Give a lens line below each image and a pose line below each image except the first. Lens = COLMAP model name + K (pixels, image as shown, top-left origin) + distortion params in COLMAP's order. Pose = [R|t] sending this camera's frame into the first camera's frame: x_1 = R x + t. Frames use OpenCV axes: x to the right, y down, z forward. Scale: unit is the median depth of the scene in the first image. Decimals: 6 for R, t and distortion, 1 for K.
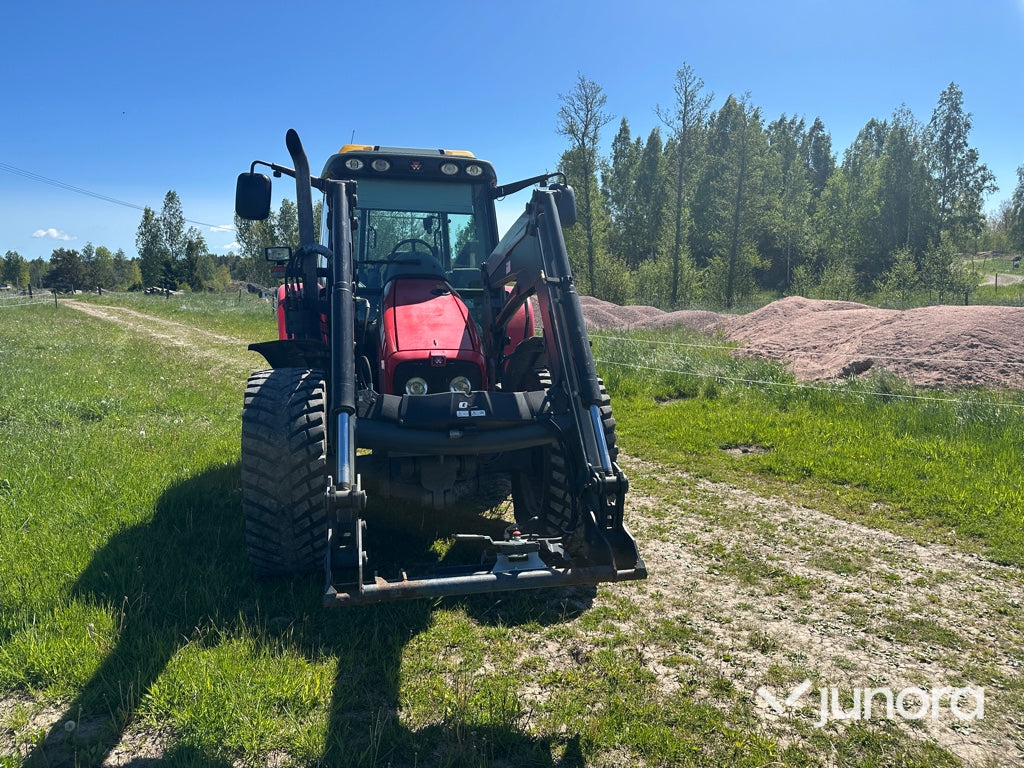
lens RADIAL K [[718.7, 0, 515.4], [0, 718.7, 388.8], [0, 0, 1]] dist [0.070530, -0.093488]
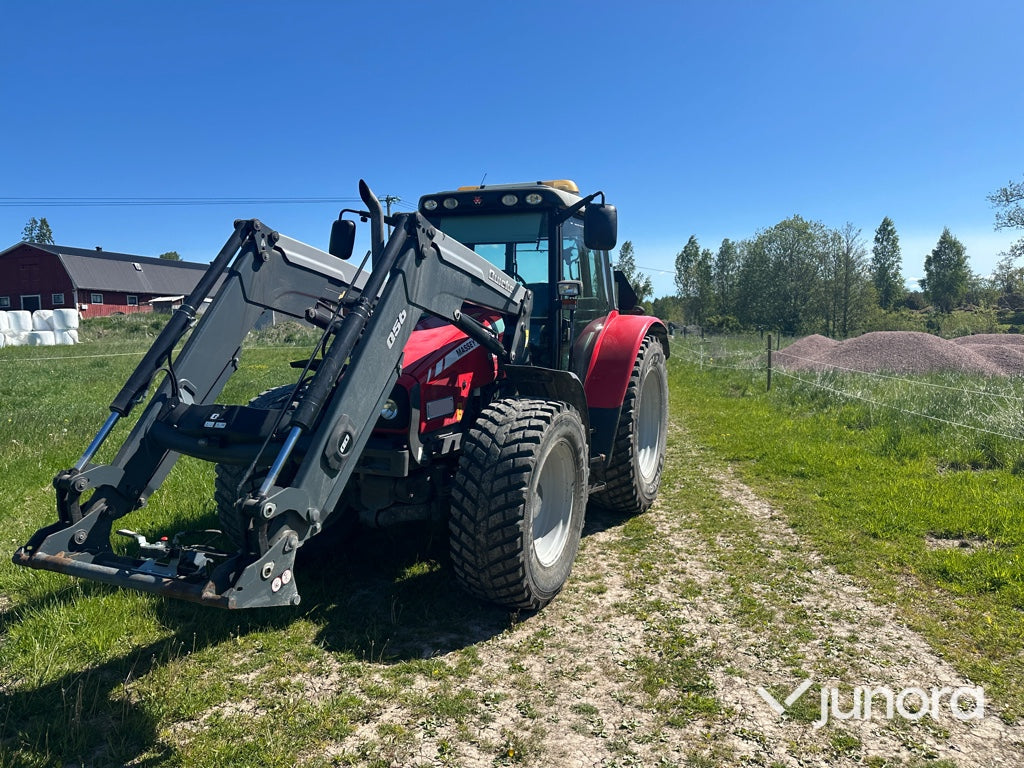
lens RADIAL K [[718.2, 0, 511.3], [0, 718.2, 373.6], [0, 0, 1]] dist [0.054119, -0.070857]
pose [[0.816269, 0.042348, -0.576118, 0.603096], [-0.084383, 0.995353, -0.046393, -0.018845], [0.571476, 0.086484, 0.816049, 0.241498]]
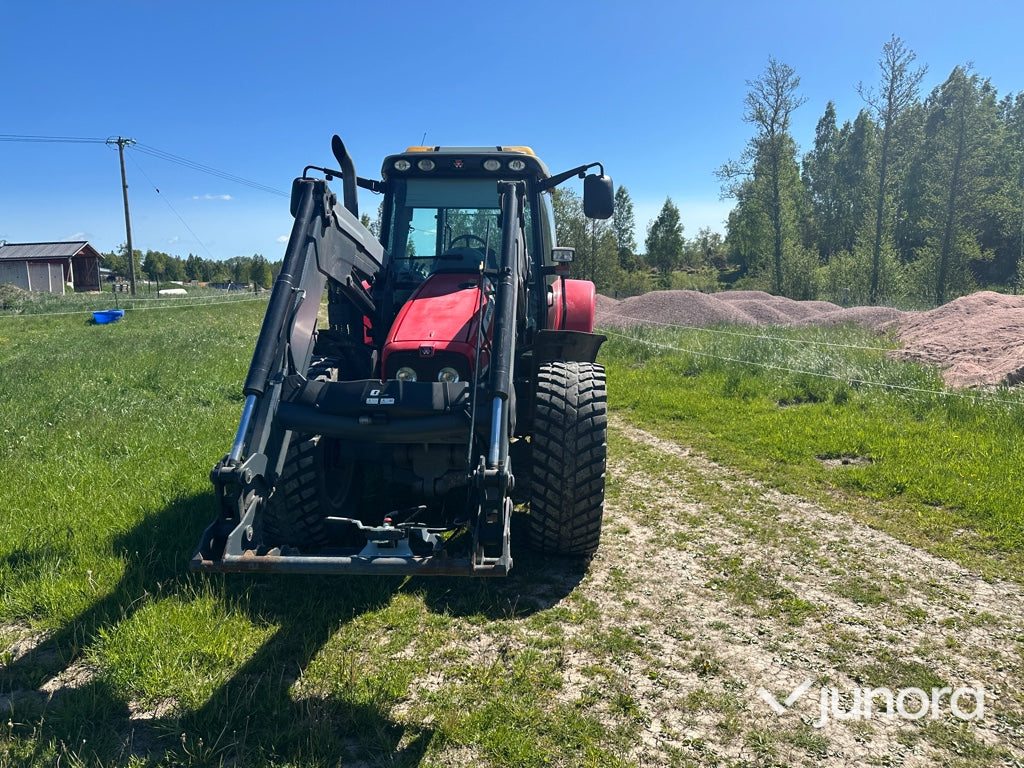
lens RADIAL K [[718.5, 0, 515.6], [0, 718.5, 378.0], [0, 0, 1]] dist [0.062036, -0.081796]
pose [[0.964783, 0.030102, -0.261320, 0.260542], [-0.032671, 0.999451, -0.005491, 0.000189], [0.261011, 0.013835, 0.965237, 0.037617]]
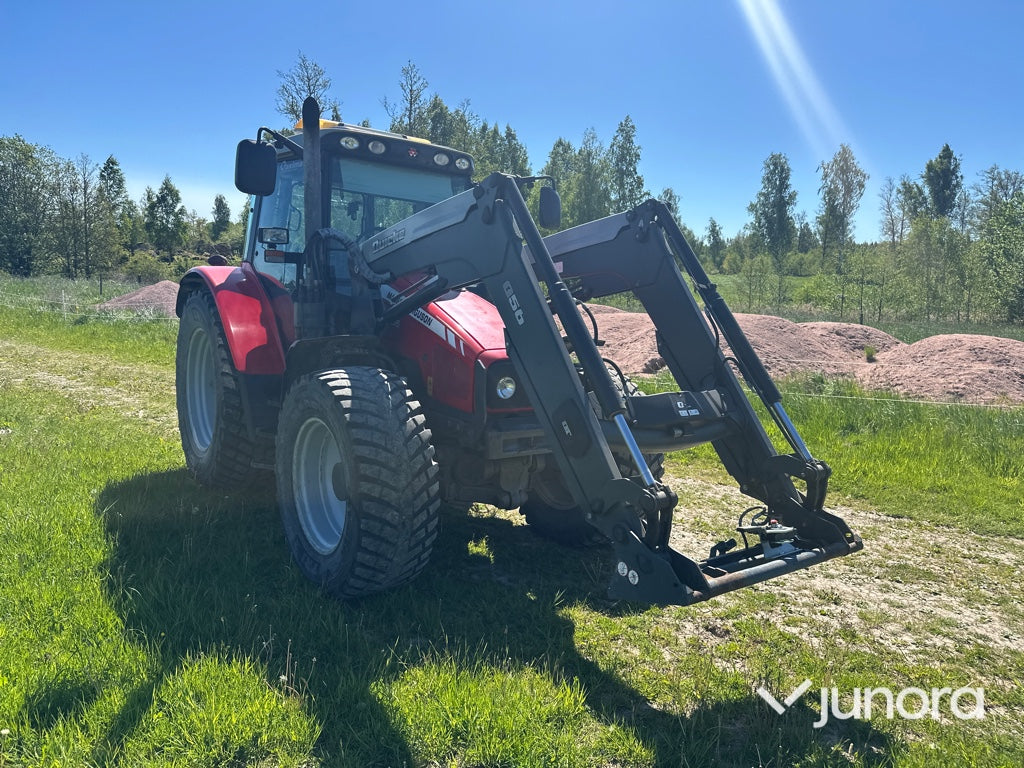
lens RADIAL K [[717.7, 0, 513.2], [0, 717.7, 389.0], [0, 0, 1]] dist [0.070962, -0.096231]
pose [[0.913097, -0.012571, 0.407549, -0.481779], [0.008242, 0.999889, 0.012376, -0.010239], [-0.407659, -0.007941, 0.913100, 0.092688]]
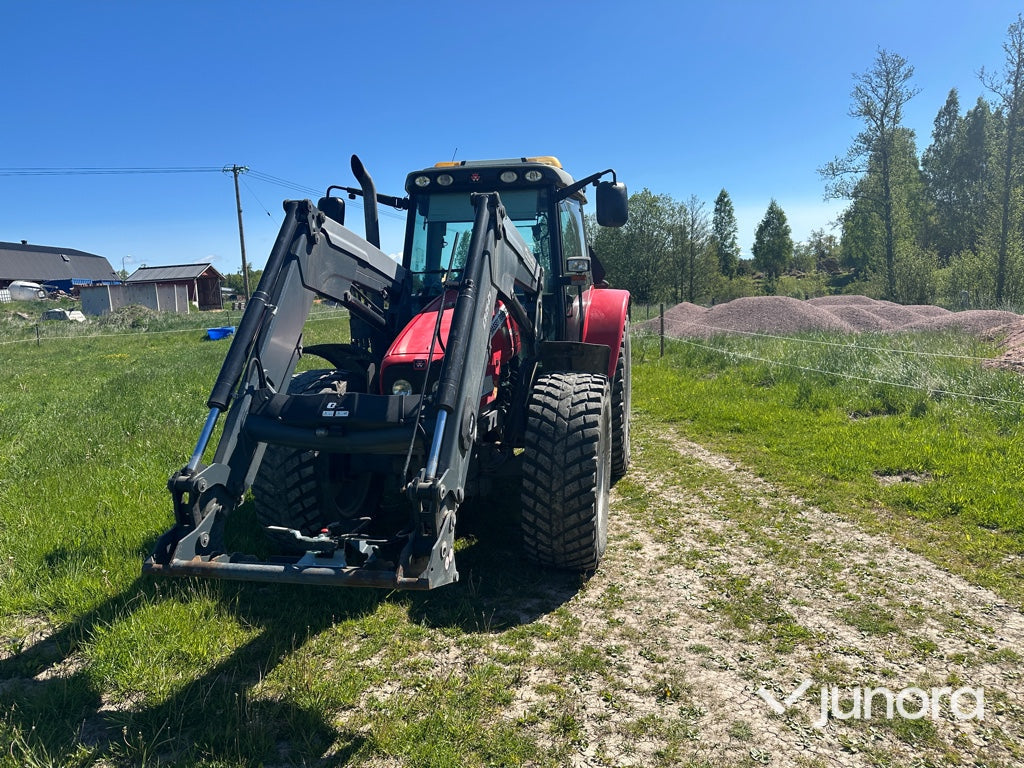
lens RADIAL K [[717.7, 0, 513.2], [0, 717.7, 389.0], [0, 0, 1]] dist [0.070962, -0.096231]
pose [[0.916931, 0.025875, -0.398206, 0.393071], [-0.028801, 0.999584, -0.001366, -0.005350], [0.398005, 0.012722, 0.917295, 0.090672]]
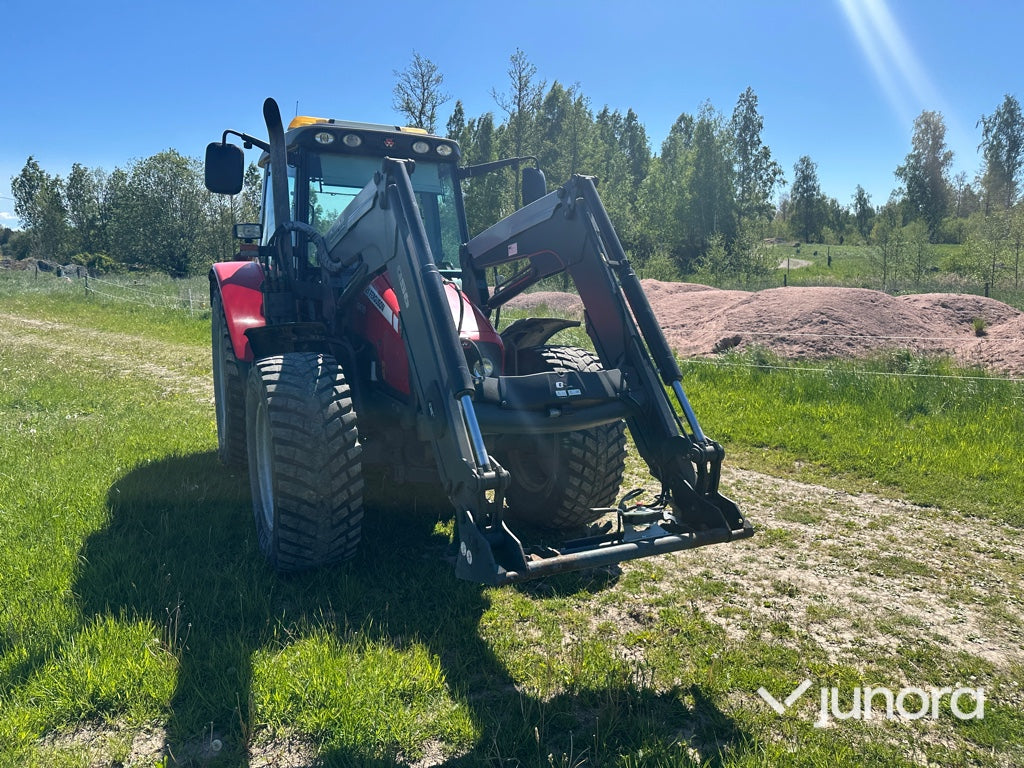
lens RADIAL K [[718.5, 0, 515.5], [0, 718.5, 380.6], [0, 0, 1]] dist [0.072862, -0.108905]
pose [[0.970761, -0.029483, 0.238230, -0.251968], [0.025655, 0.999487, 0.019157, -0.003218], [-0.238672, -0.012485, 0.971020, 0.010104]]
